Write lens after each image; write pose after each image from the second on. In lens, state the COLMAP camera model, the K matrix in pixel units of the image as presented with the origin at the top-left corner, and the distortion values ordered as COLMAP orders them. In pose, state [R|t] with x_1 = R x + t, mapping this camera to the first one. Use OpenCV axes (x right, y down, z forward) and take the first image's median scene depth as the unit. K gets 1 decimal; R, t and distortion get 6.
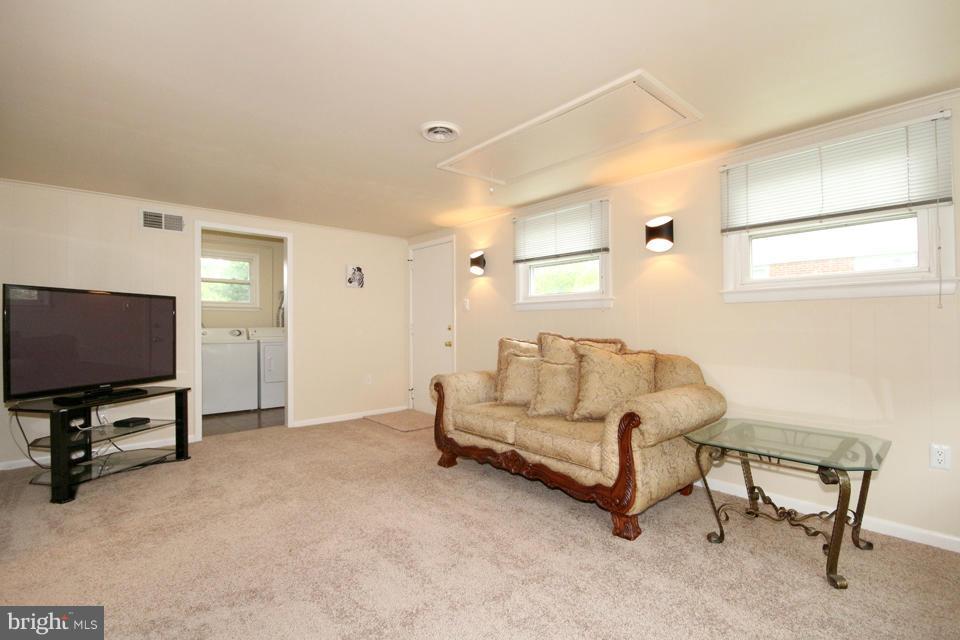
lens RADIAL K [[456.0, 0, 480.6], [0, 456.0, 316.8], [0, 0, 1]] dist [0.001275, 0.000003]
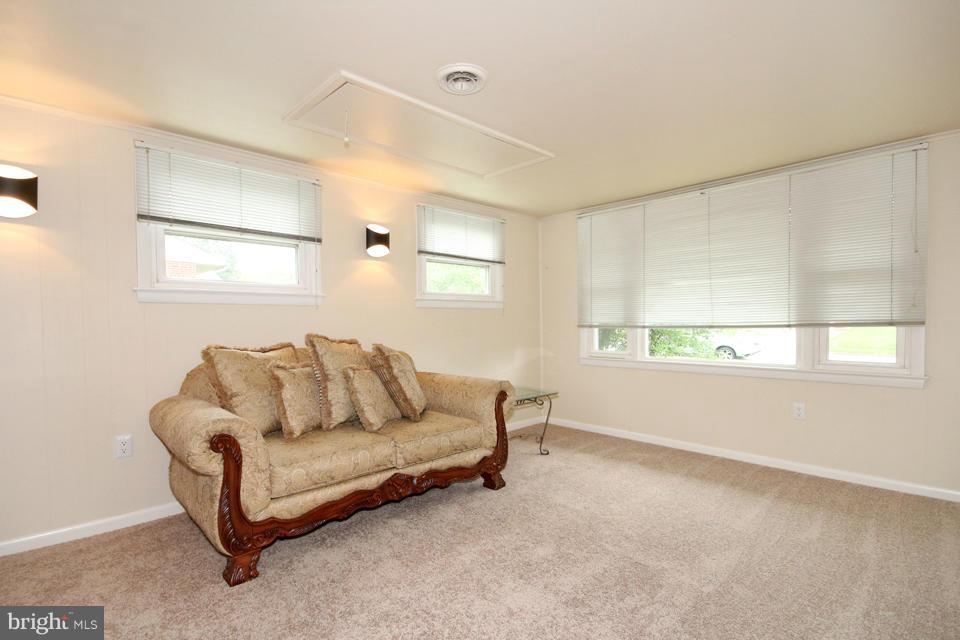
lens RADIAL K [[456.0, 0, 480.6], [0, 456.0, 316.8], [0, 0, 1]] dist [0.001275, 0.000003]
pose [[-0.036629, 0.018996, 0.999148, -0.760641], [-0.011054, 0.999750, -0.019412, 0.019983], [-0.999268, -0.011755, -0.036410, 0.864997]]
